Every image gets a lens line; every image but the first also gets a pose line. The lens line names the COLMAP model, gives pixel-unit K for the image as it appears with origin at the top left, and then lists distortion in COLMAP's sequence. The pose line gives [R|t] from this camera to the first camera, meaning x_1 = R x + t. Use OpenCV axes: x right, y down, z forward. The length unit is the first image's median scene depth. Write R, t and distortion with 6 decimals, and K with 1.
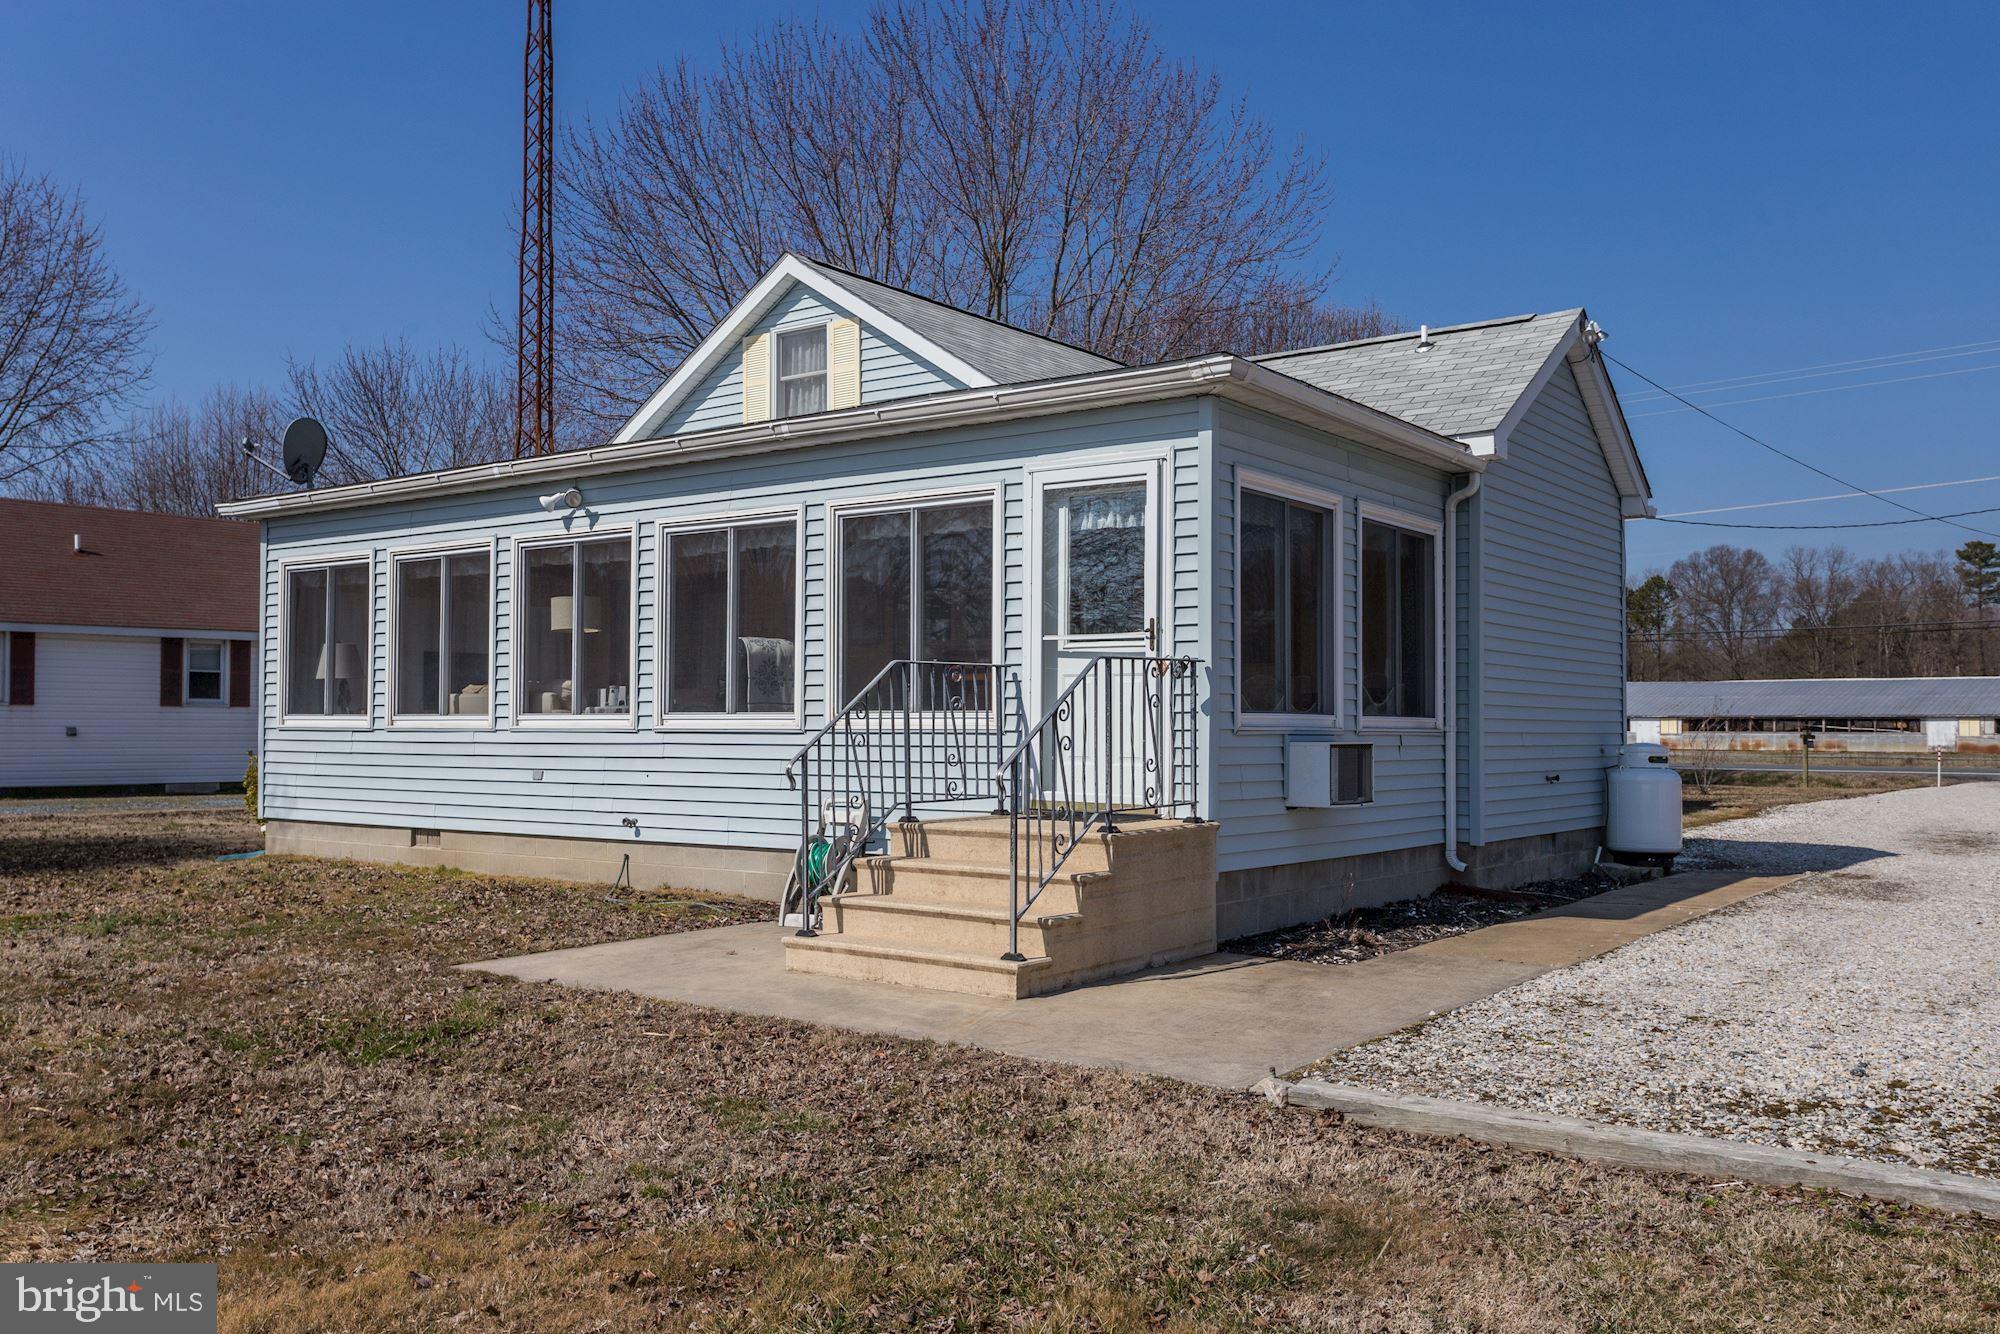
lens RADIAL K [[1669.9, 0, 1000.3], [0, 1669.9, 683.3], [0, 0, 1]] dist [-0.001989, -0.002173]
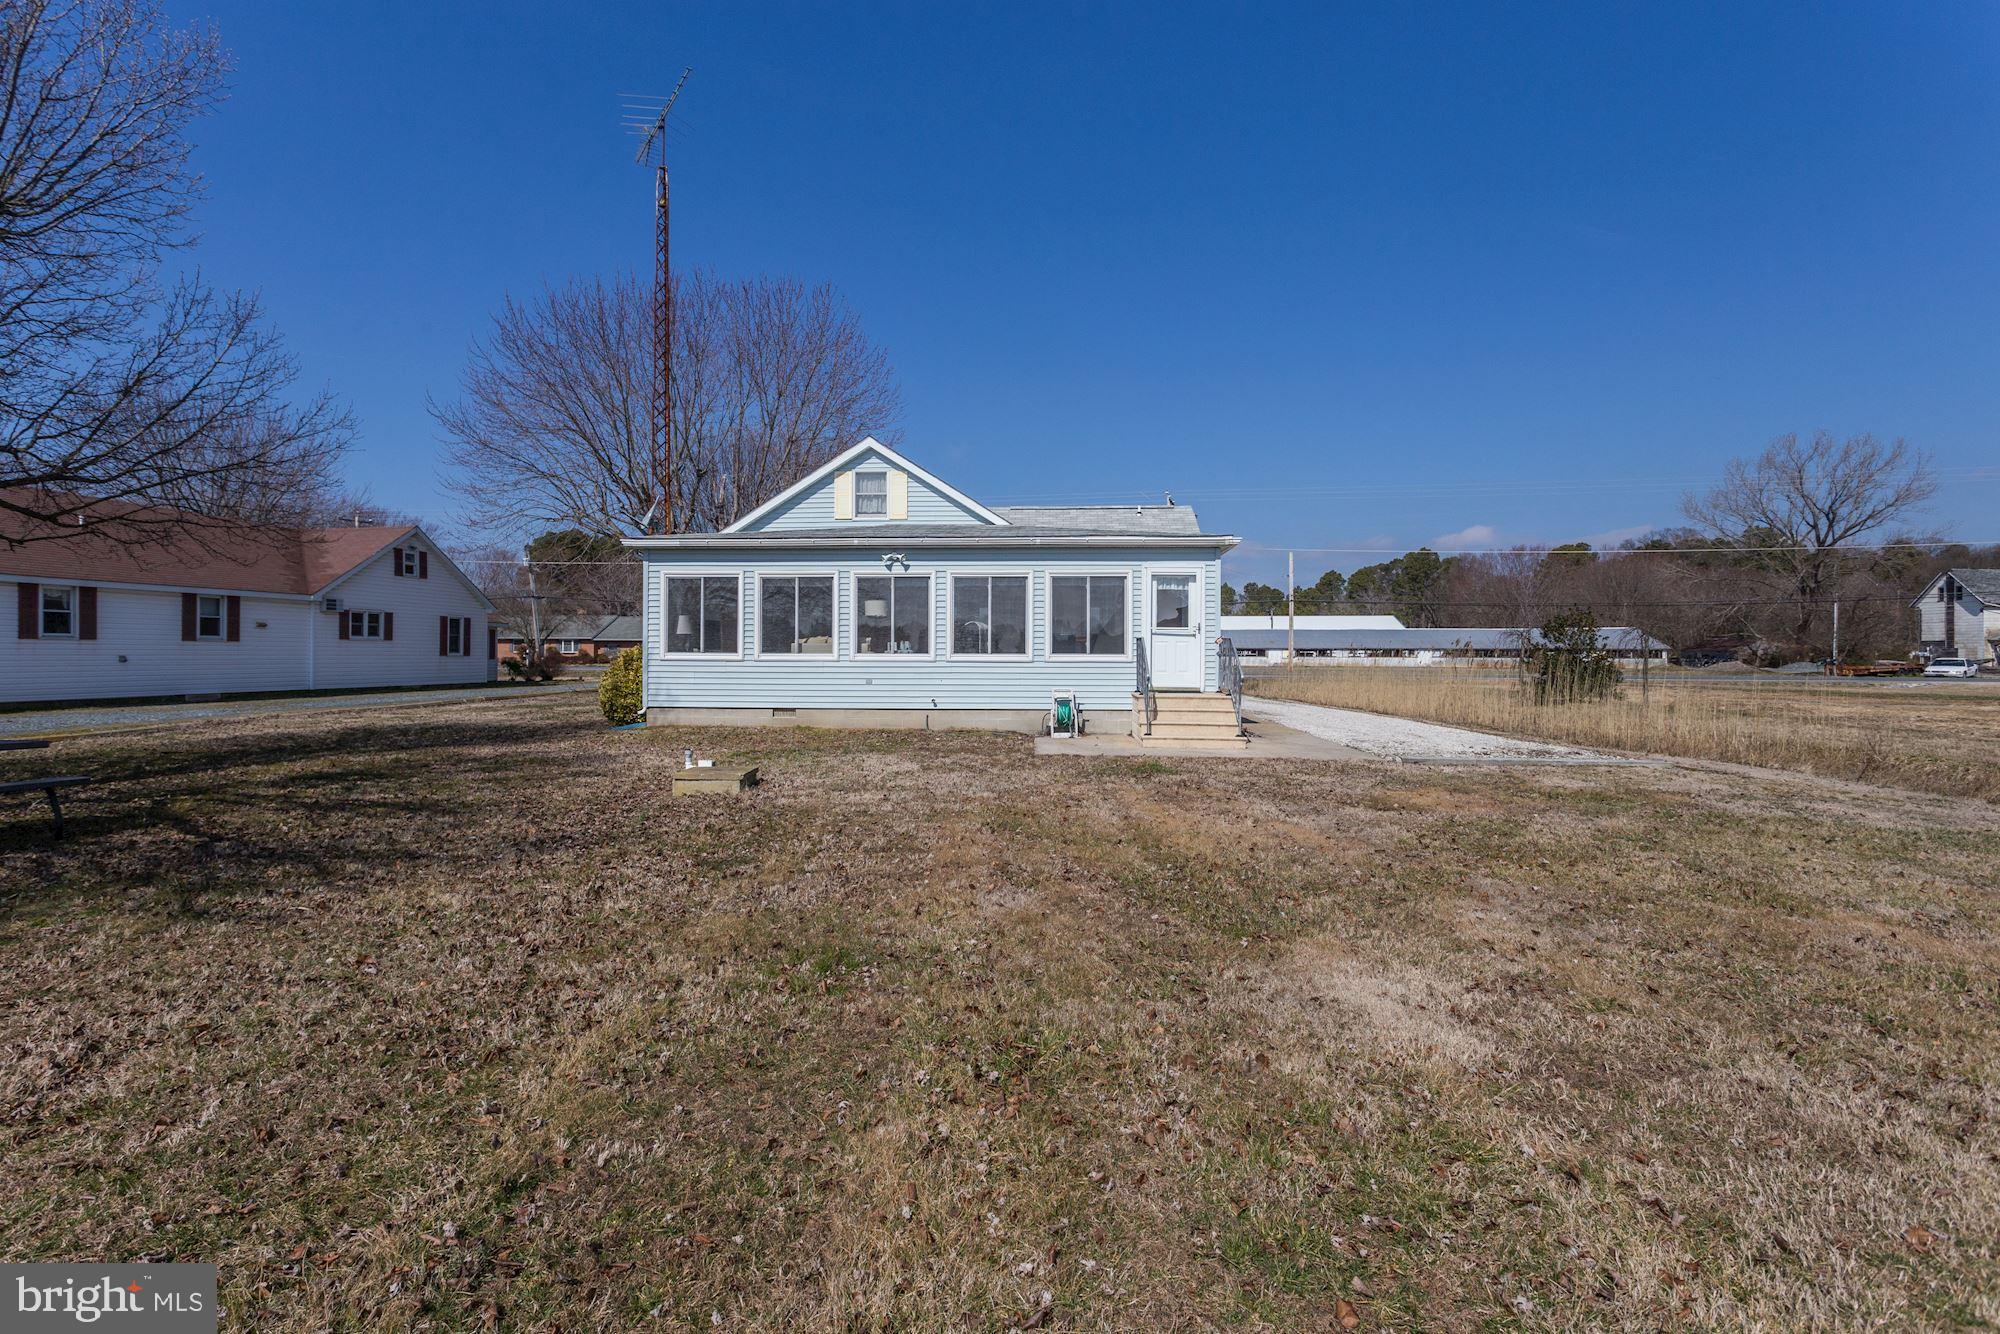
lens RADIAL K [[963.7, 0, 979.2], [0, 963.7, 654.3], [0, 0, 1]] dist [-0.022881, 0.004198]
pose [[0.844475, 0.001177, 0.535593, -0.787052], [-0.016393, 0.999586, 0.023651, -0.012435], [-0.535344, -0.028752, 0.844145, -0.142629]]
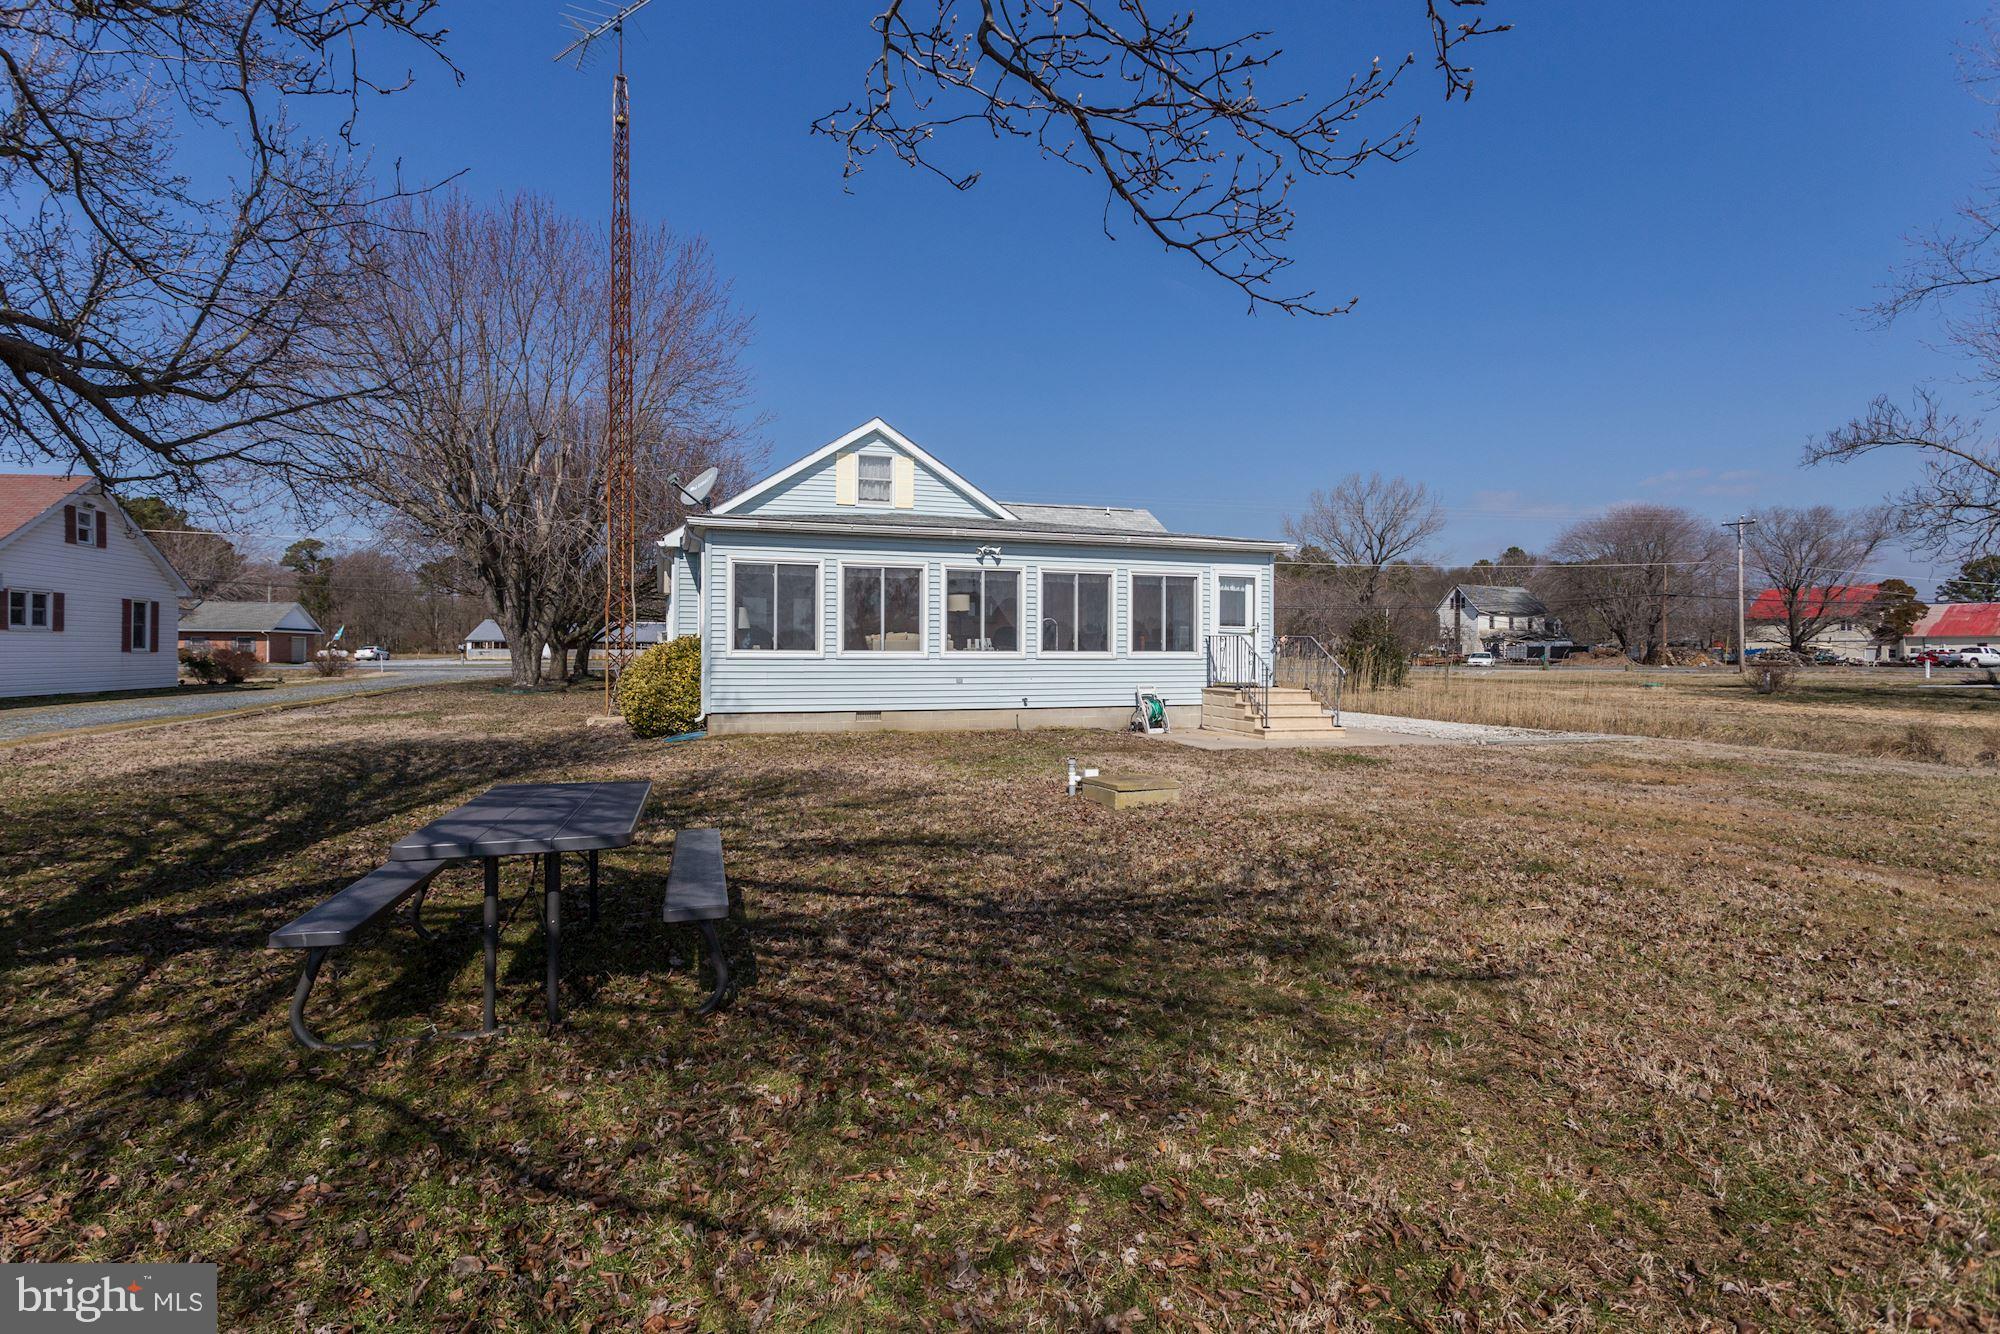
lens RADIAL K [[963.7, 0, 993.8], [0, 963.7, 650.7], [0, 0, 1]] dist [-0.022881, 0.004198]
pose [[0.572572, -0.000171, 0.819854, -1.166321], [-0.024609, 0.999546, 0.017395, -0.003635], [-0.819485, -0.030135, 0.572308, 0.261807]]
